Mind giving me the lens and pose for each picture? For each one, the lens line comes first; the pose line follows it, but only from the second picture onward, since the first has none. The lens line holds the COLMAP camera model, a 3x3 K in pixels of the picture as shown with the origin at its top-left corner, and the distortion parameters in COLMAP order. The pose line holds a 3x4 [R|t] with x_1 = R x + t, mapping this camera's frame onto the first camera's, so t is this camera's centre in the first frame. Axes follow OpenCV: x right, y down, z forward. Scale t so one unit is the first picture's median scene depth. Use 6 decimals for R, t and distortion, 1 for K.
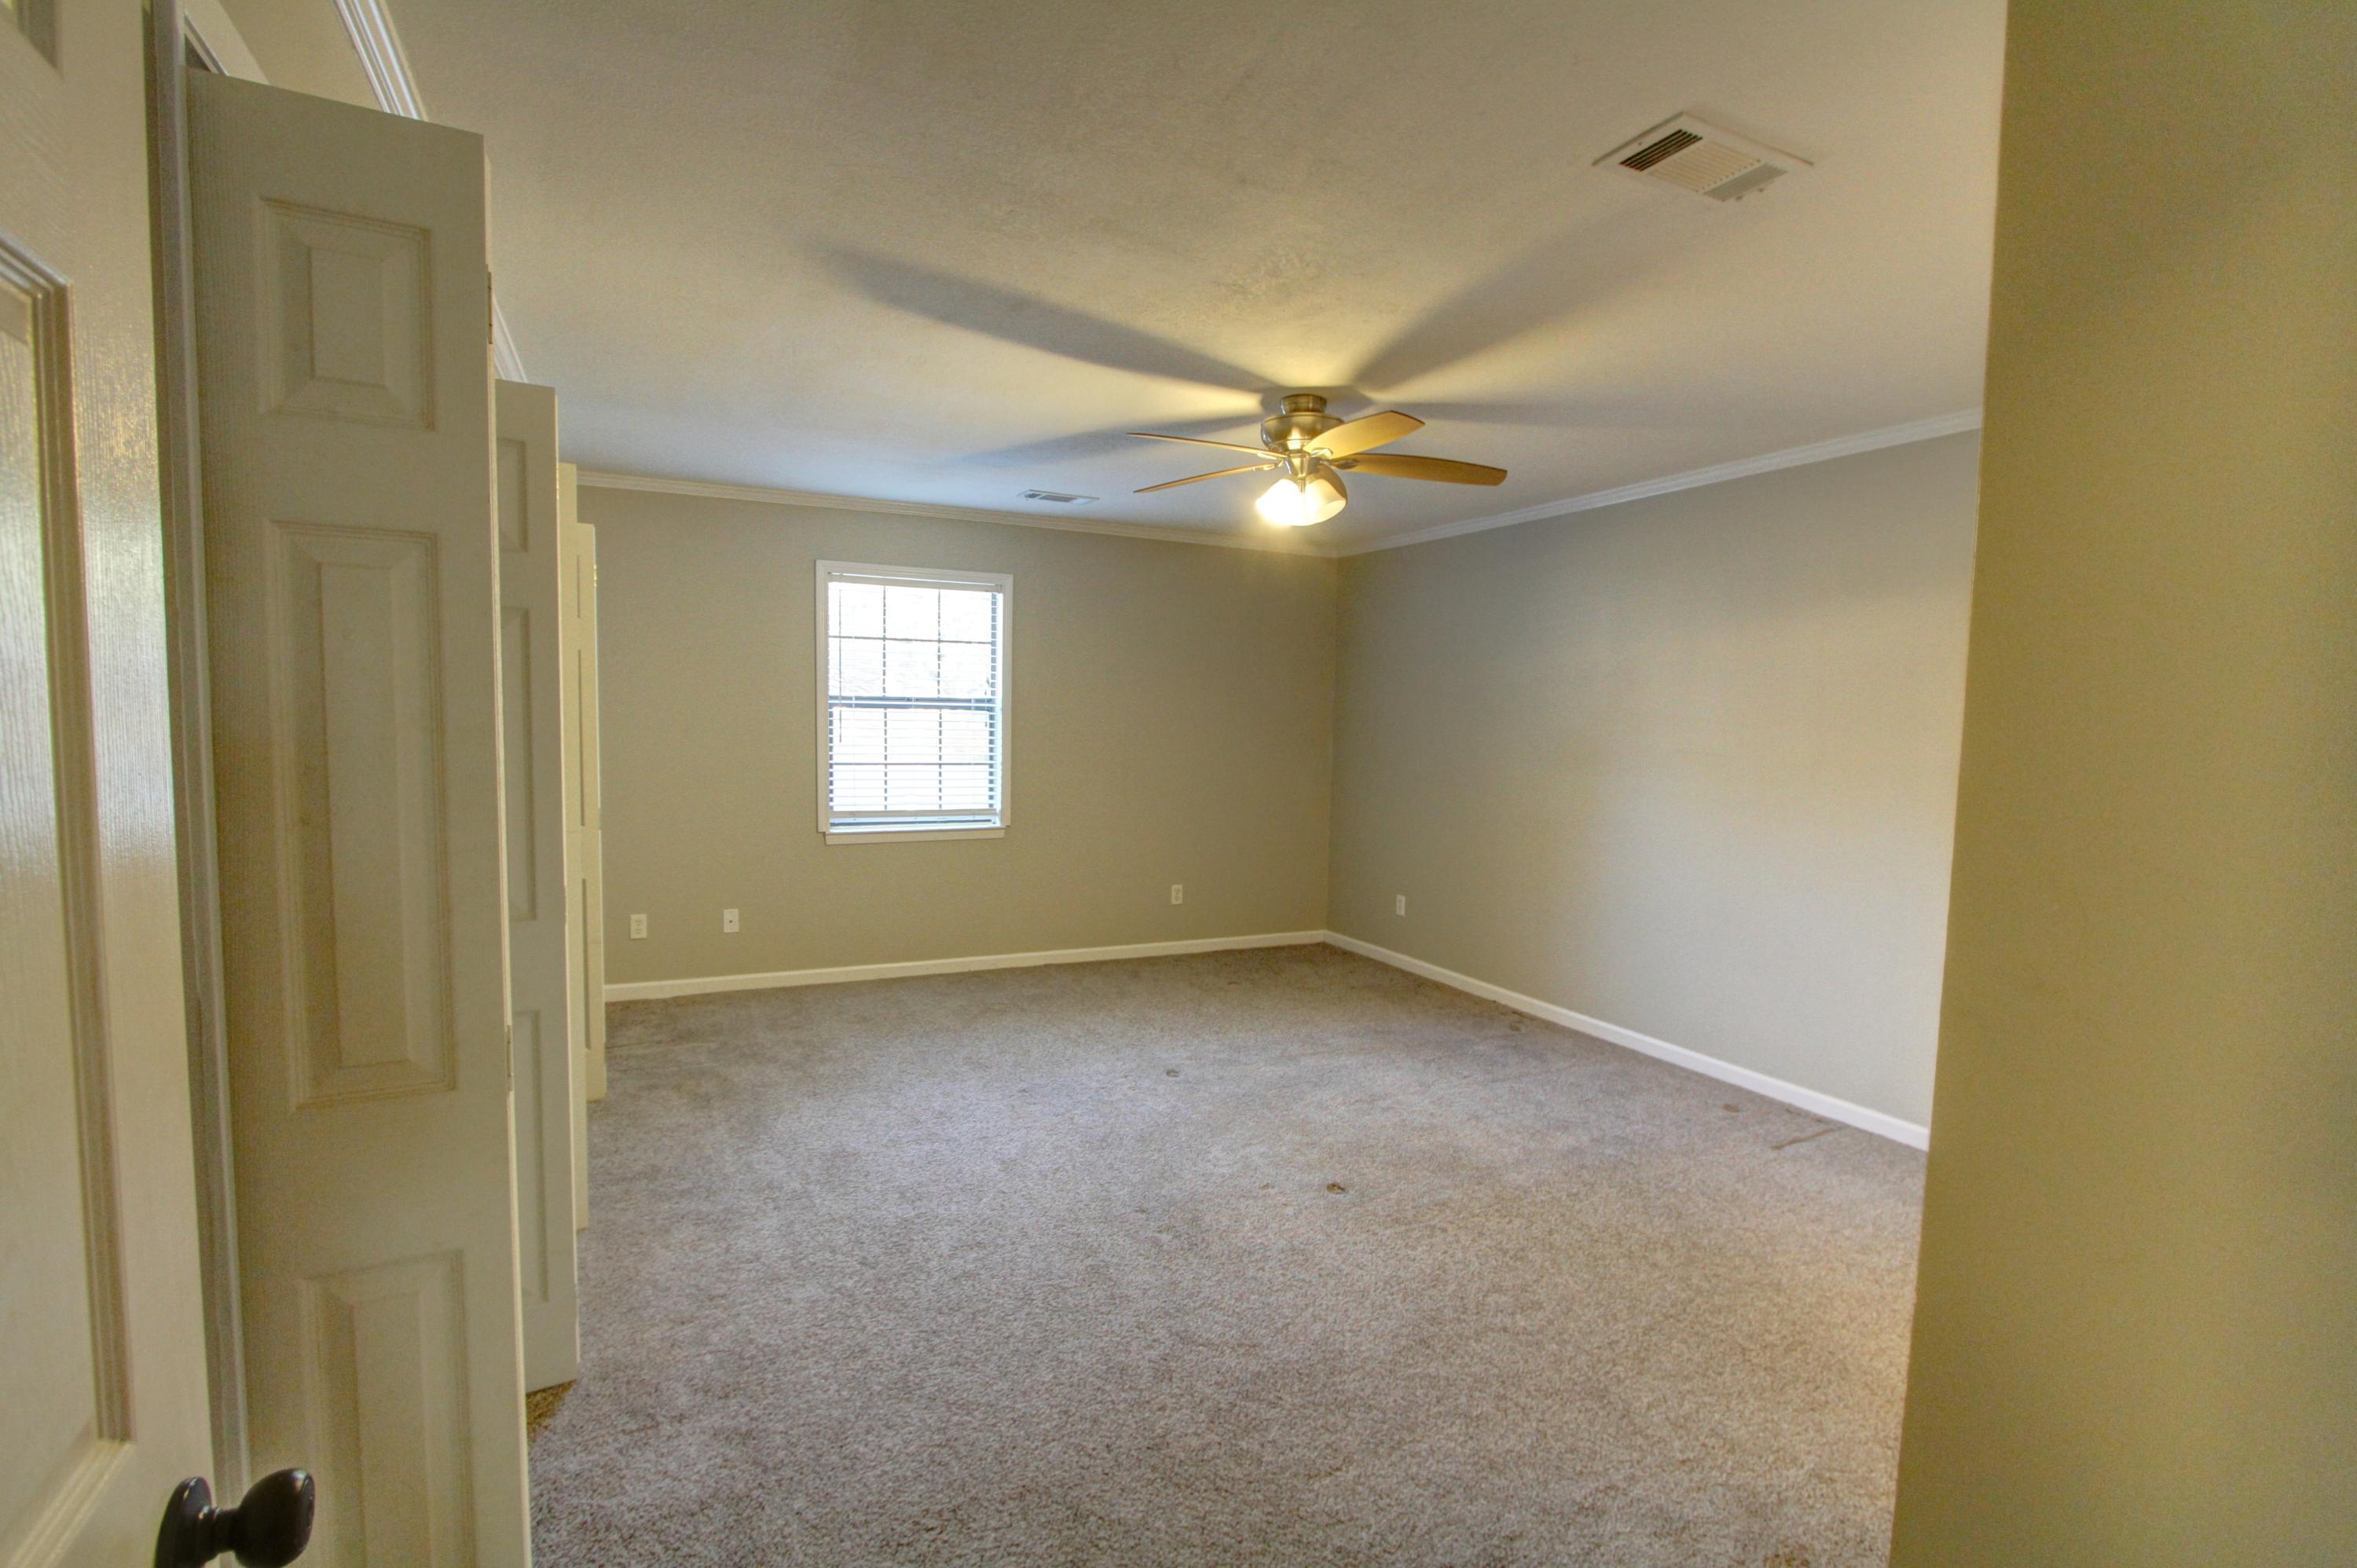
lens RADIAL K [[1099.9, 0, 1178.3], [0, 1099.9, 798.8], [0, 0, 1]] dist [-0.022110, 0.008454]
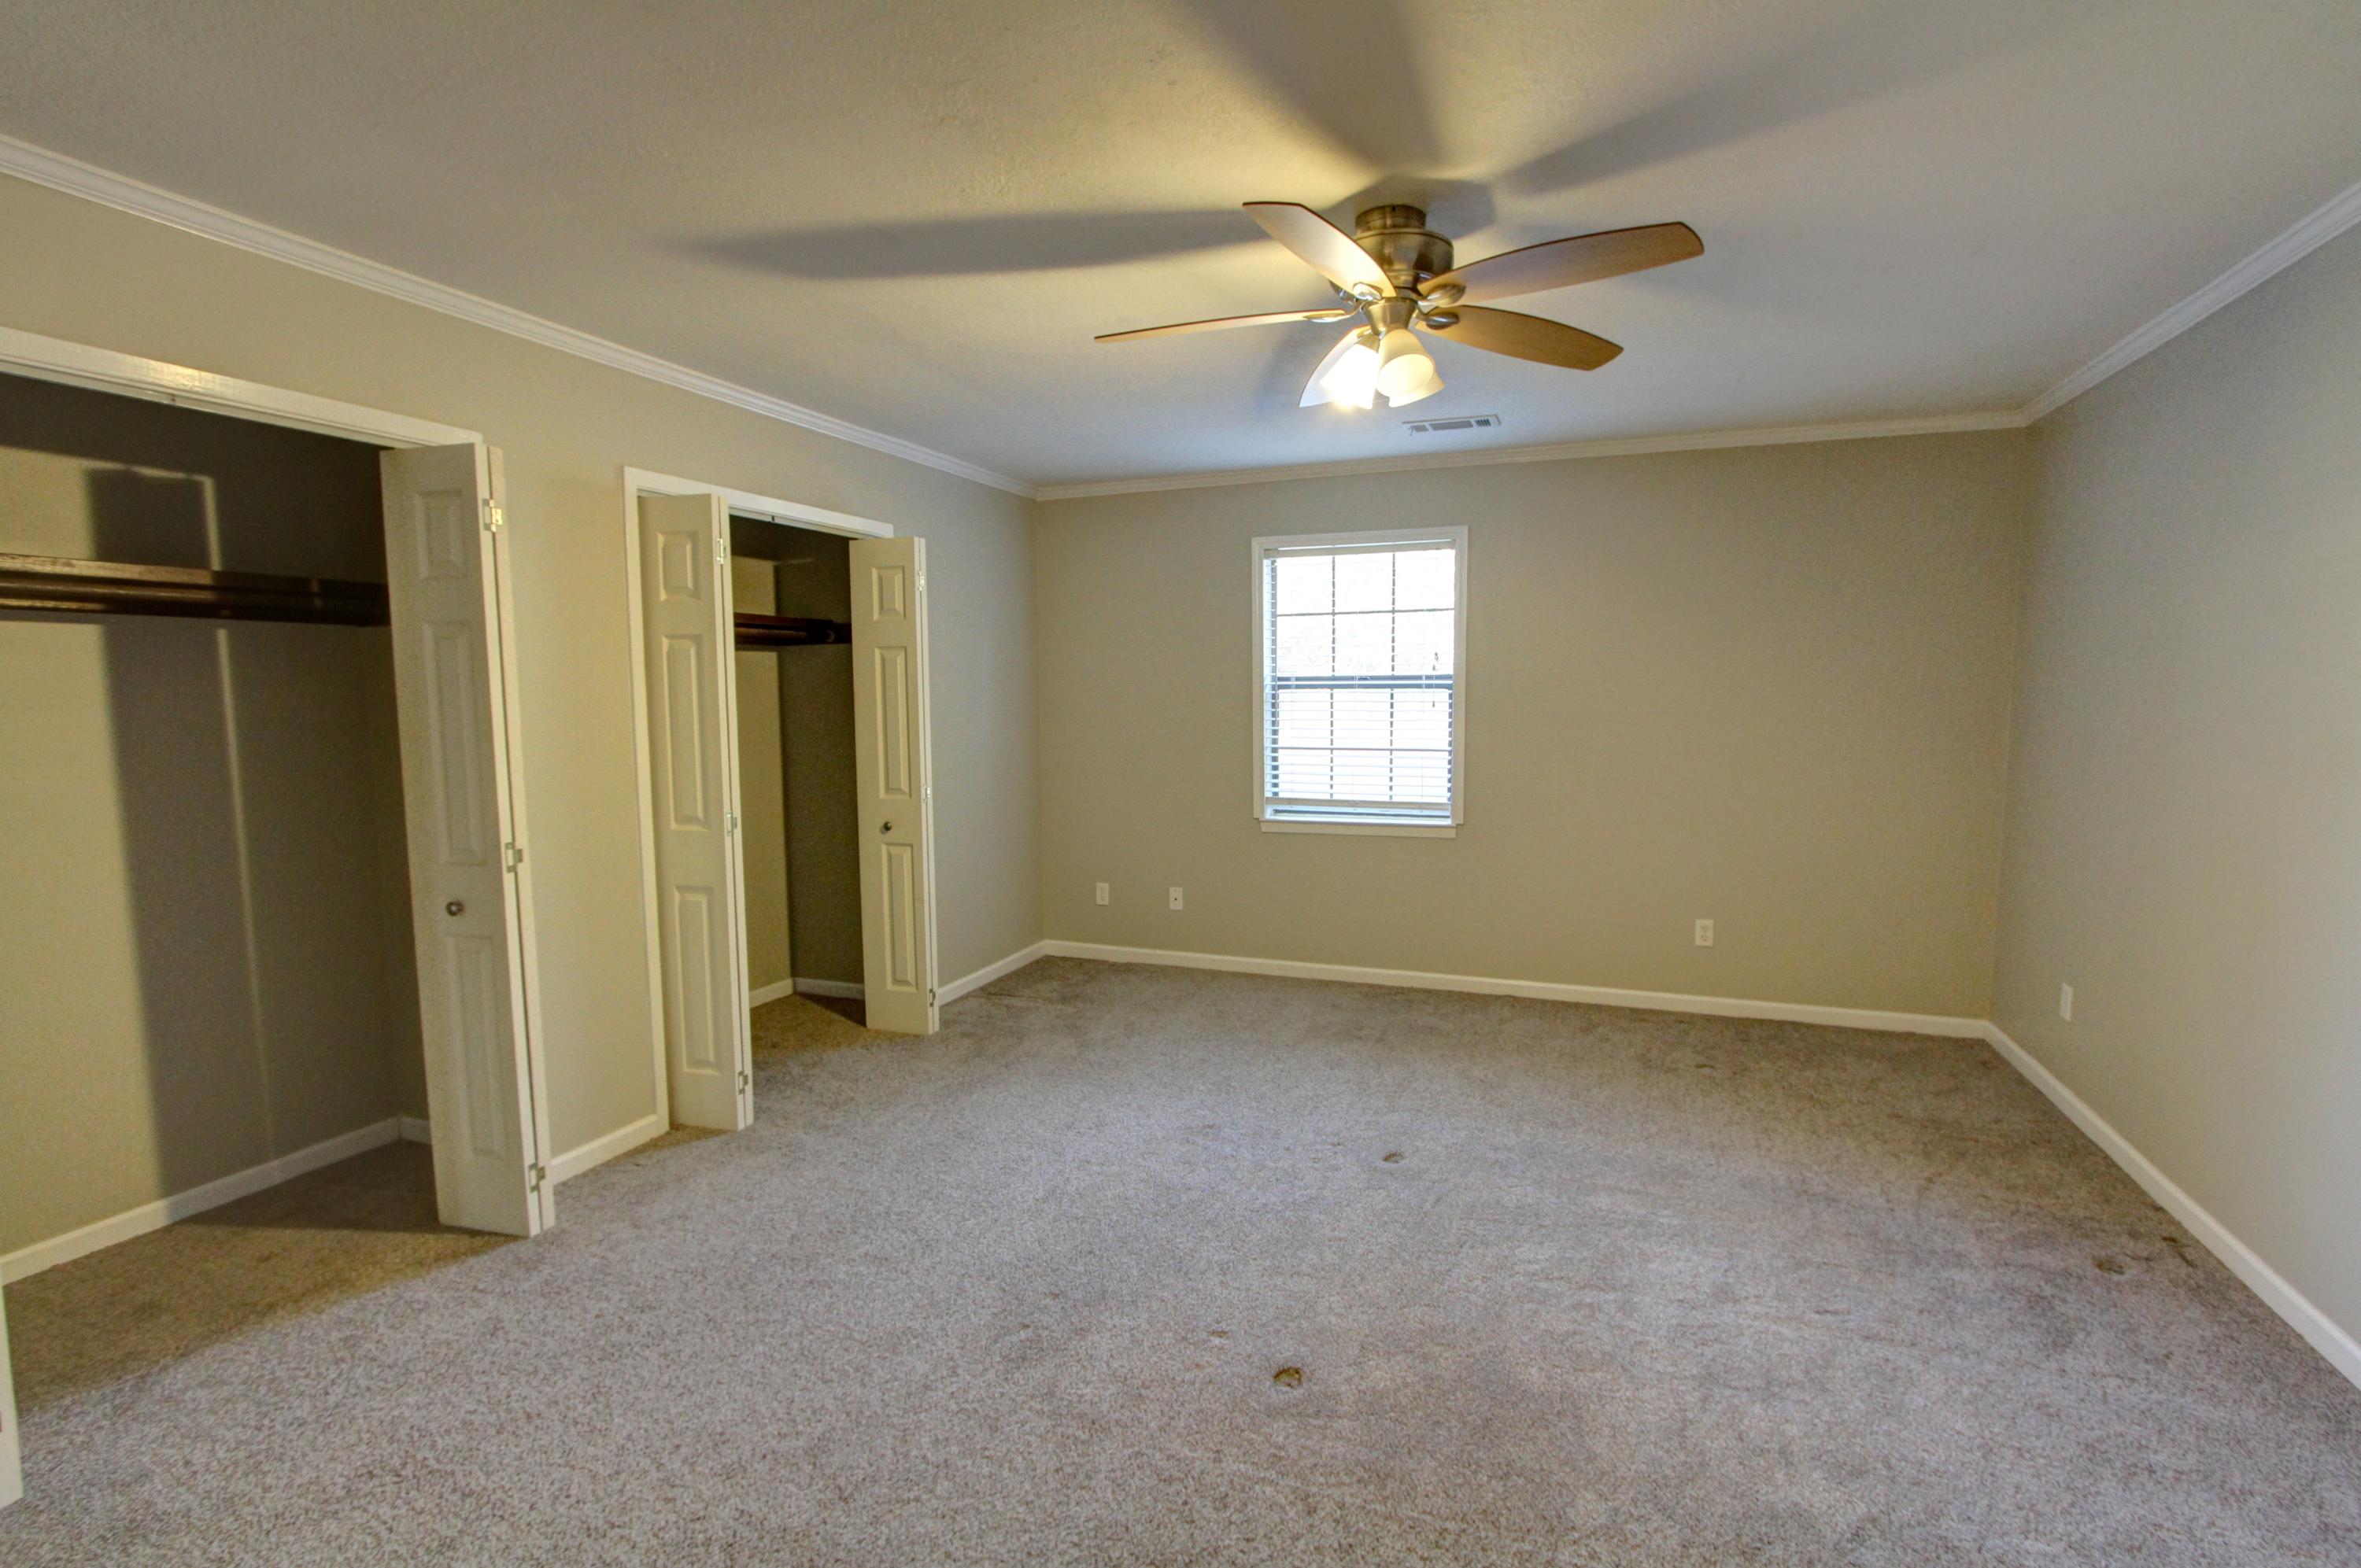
lens RADIAL K [[1101.2, 0, 1168.8], [0, 1101.2, 802.9], [0, 0, 1]] dist [-0.014328, 0.001969]
pose [[0.670495, 0.048423, -0.740332, 0.344657], [-0.034008, 0.998825, 0.034531, -0.014343], [0.741134, 0.002025, 0.671354, 0.285007]]
